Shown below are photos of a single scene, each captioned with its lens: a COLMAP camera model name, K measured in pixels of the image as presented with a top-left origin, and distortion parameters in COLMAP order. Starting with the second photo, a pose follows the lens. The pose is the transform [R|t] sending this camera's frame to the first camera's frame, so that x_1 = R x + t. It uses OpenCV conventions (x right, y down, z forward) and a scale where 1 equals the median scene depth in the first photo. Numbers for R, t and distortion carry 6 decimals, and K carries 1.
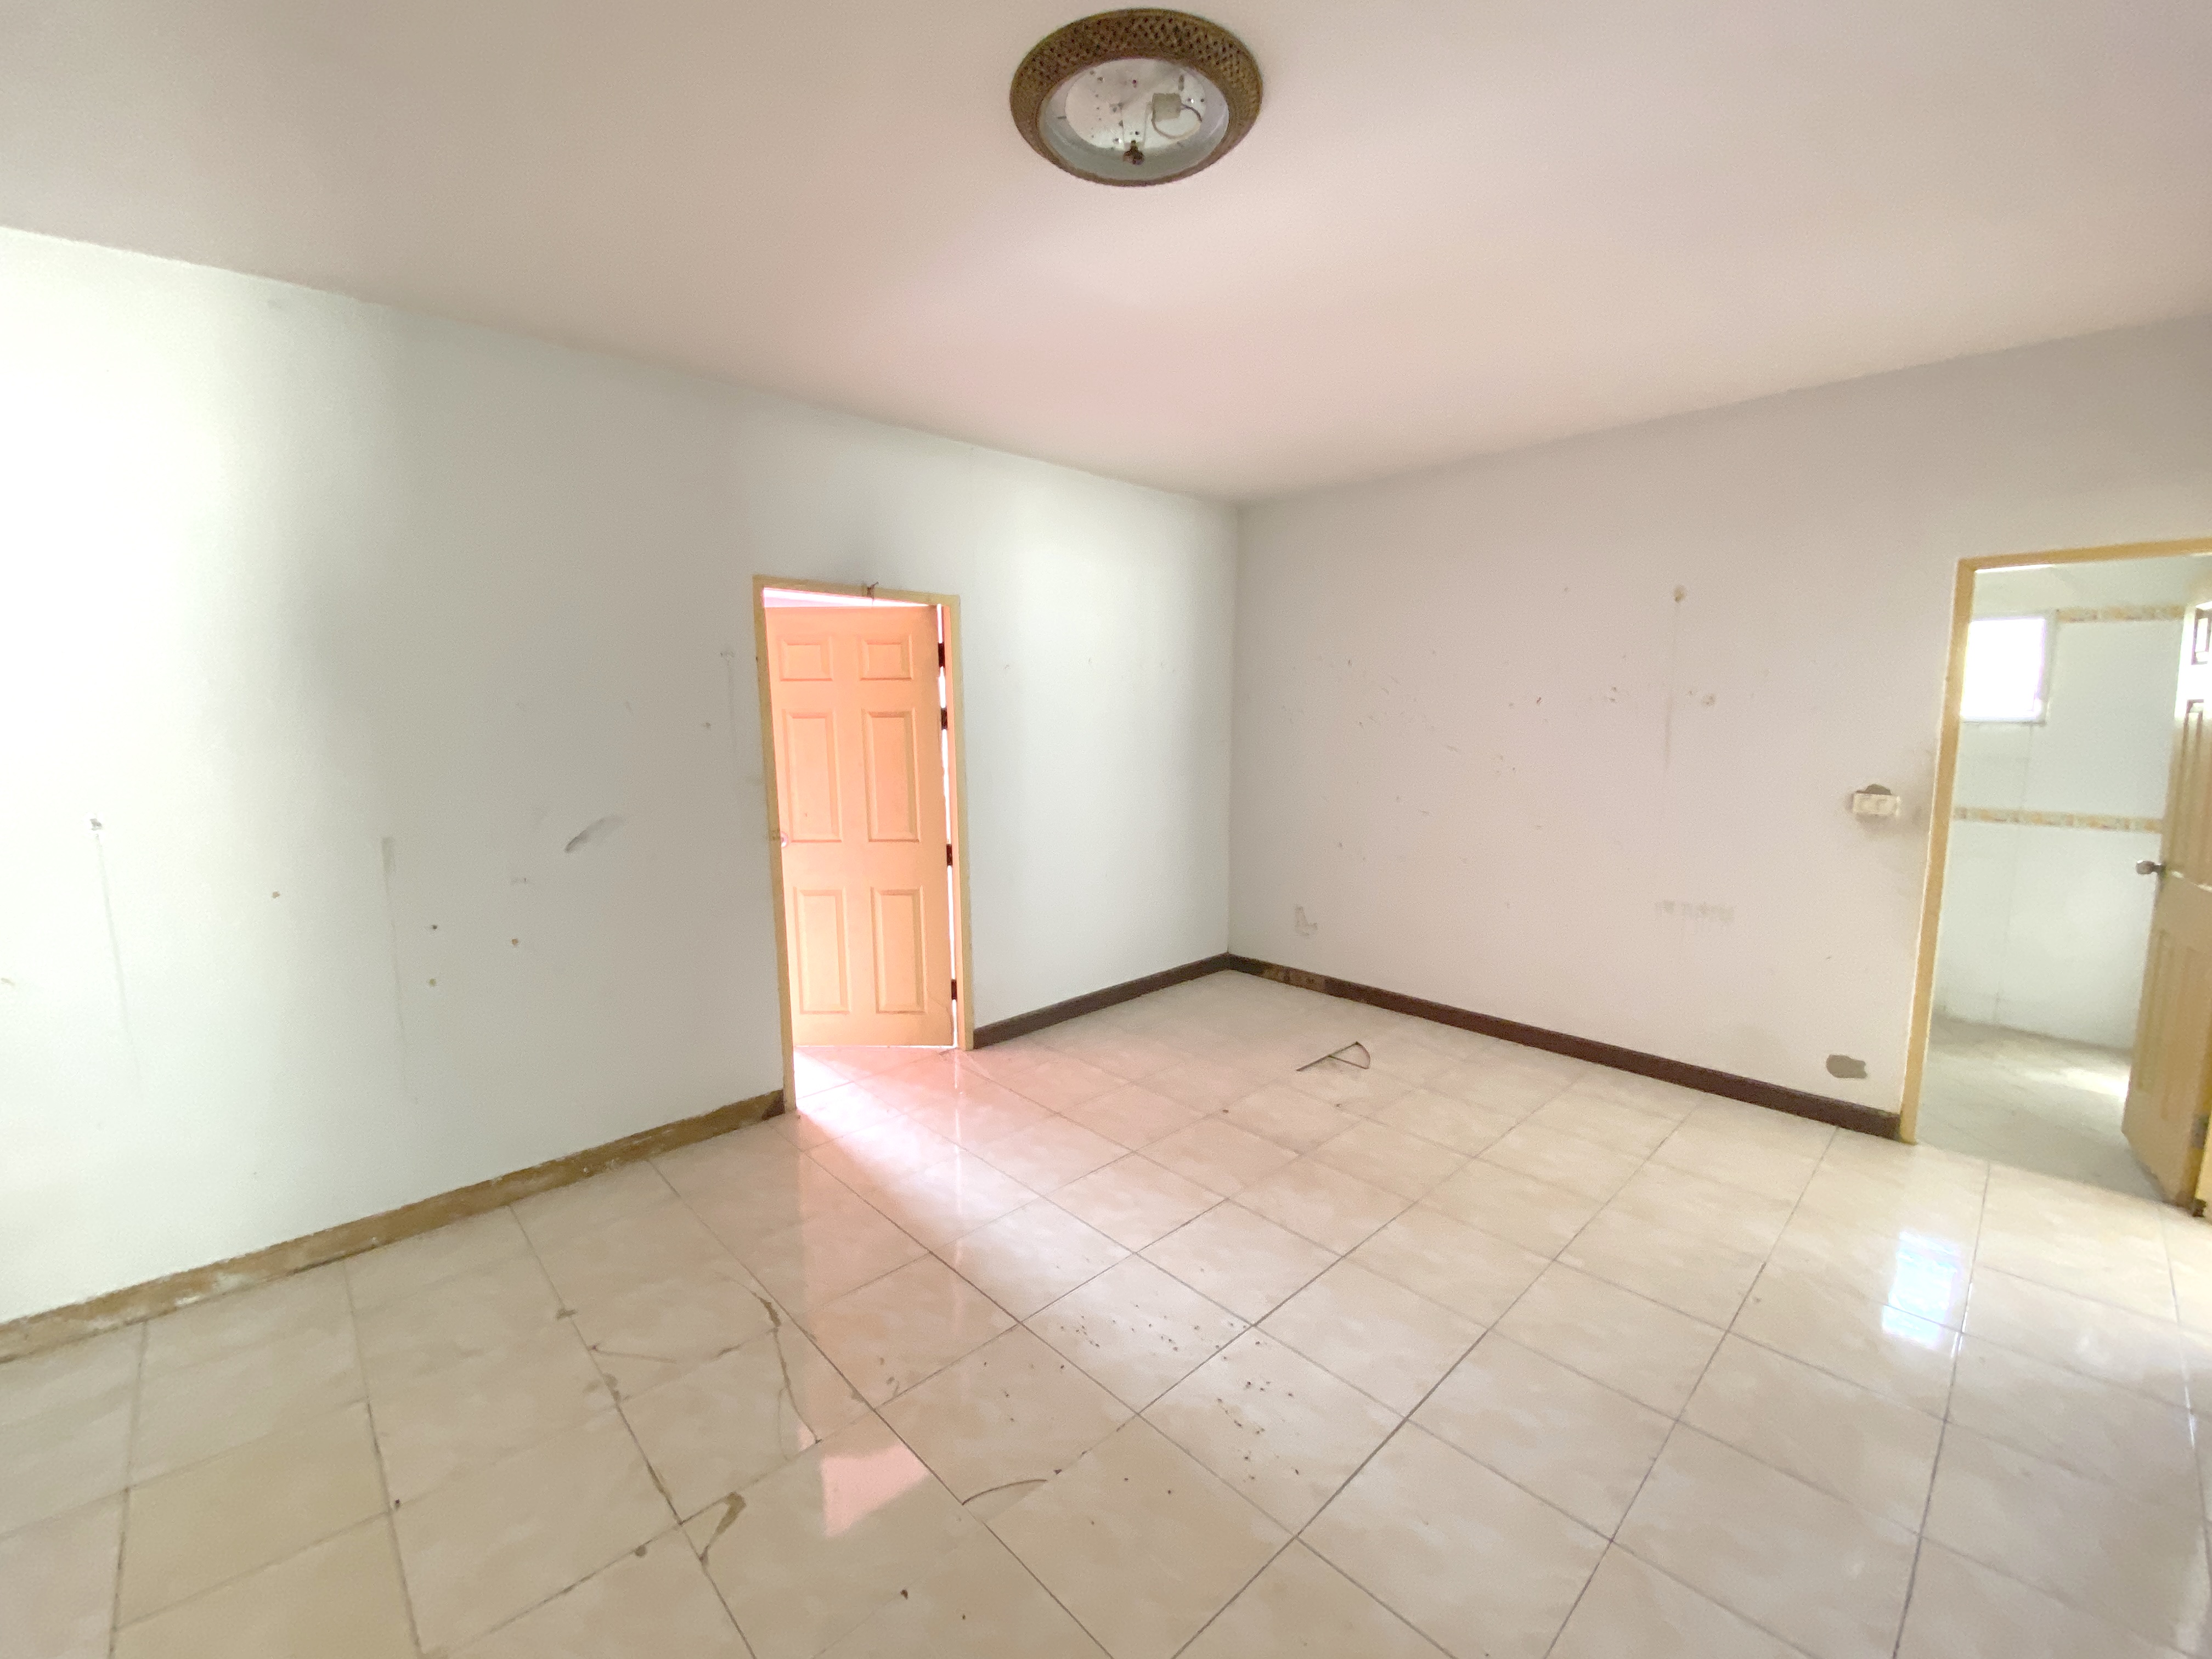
lens RADIAL K [[902.2, 0, 1147.0], [0, 902.2, 840.7], [0, 0, 1]] dist [0.046811, -0.035788]
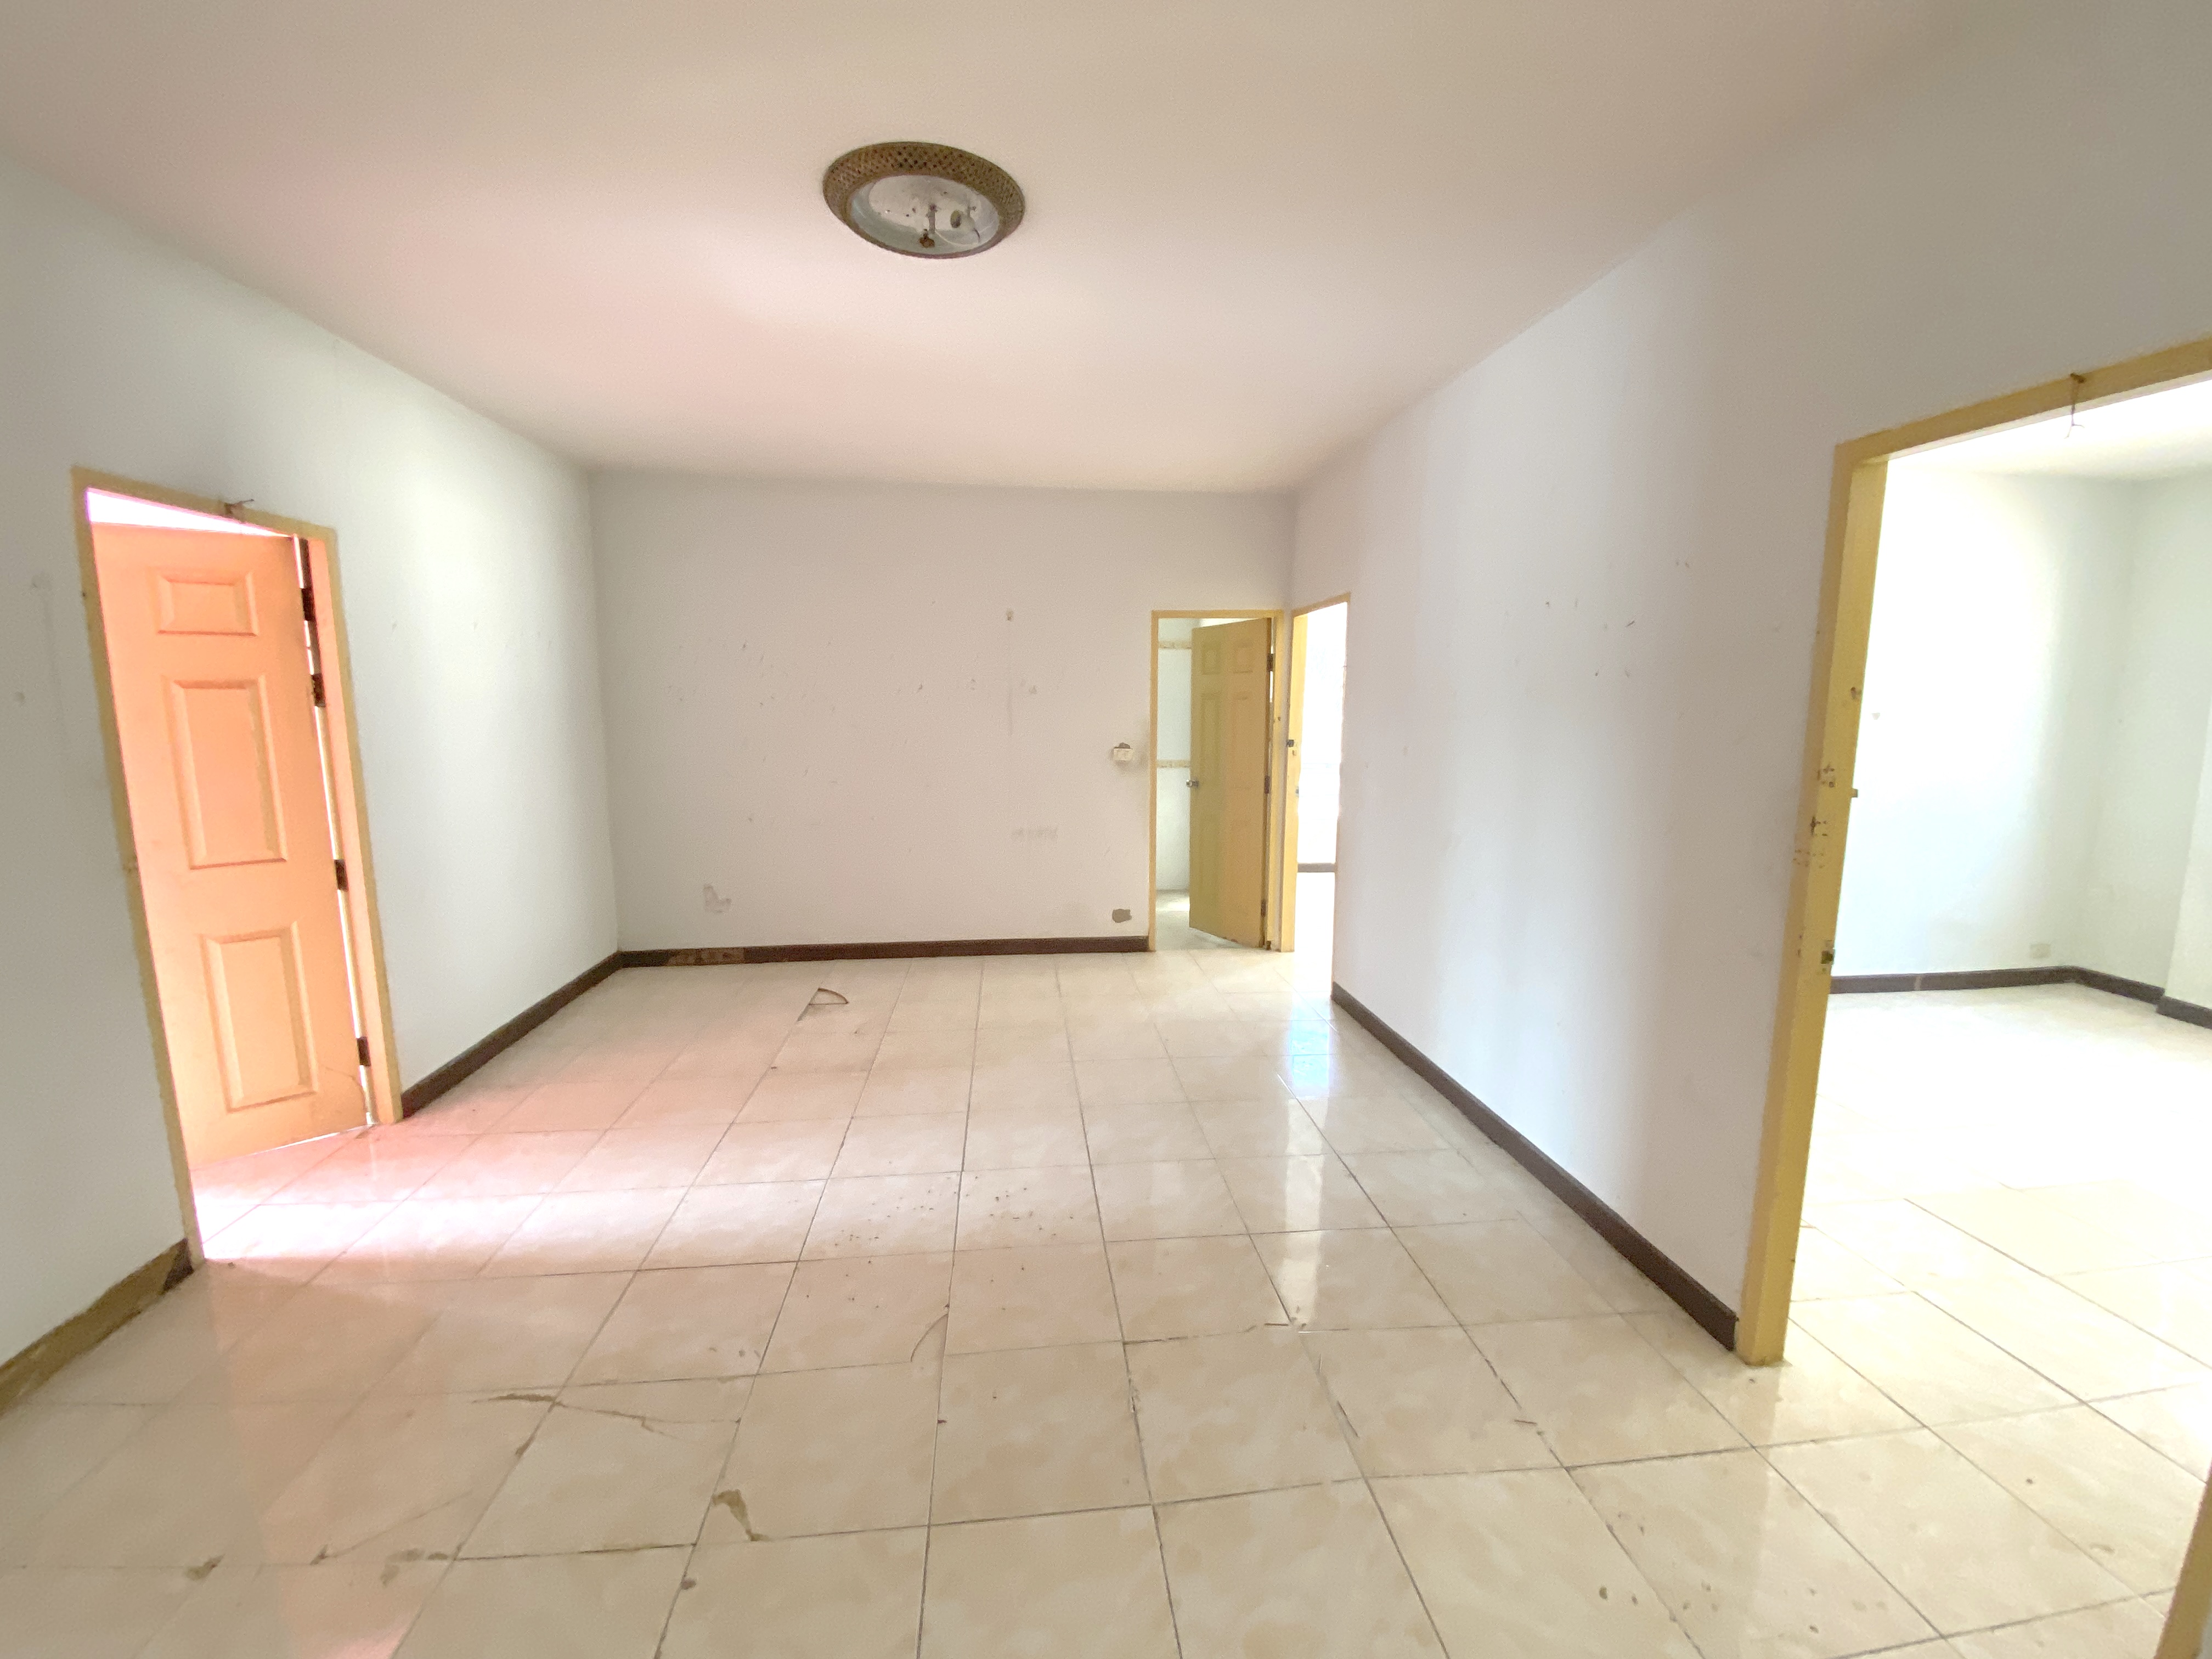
lens RADIAL K [[892.6, 0, 1106.0], [0, 892.6, 829.5], [0, 0, 1]] dist [0.074378, -0.038801]
pose [[0.606786, -0.104681, 0.787942, -0.476374], [0.107572, 0.992985, 0.049081, 0.011603], [-0.787552, 0.054979, 0.613790, 0.028205]]
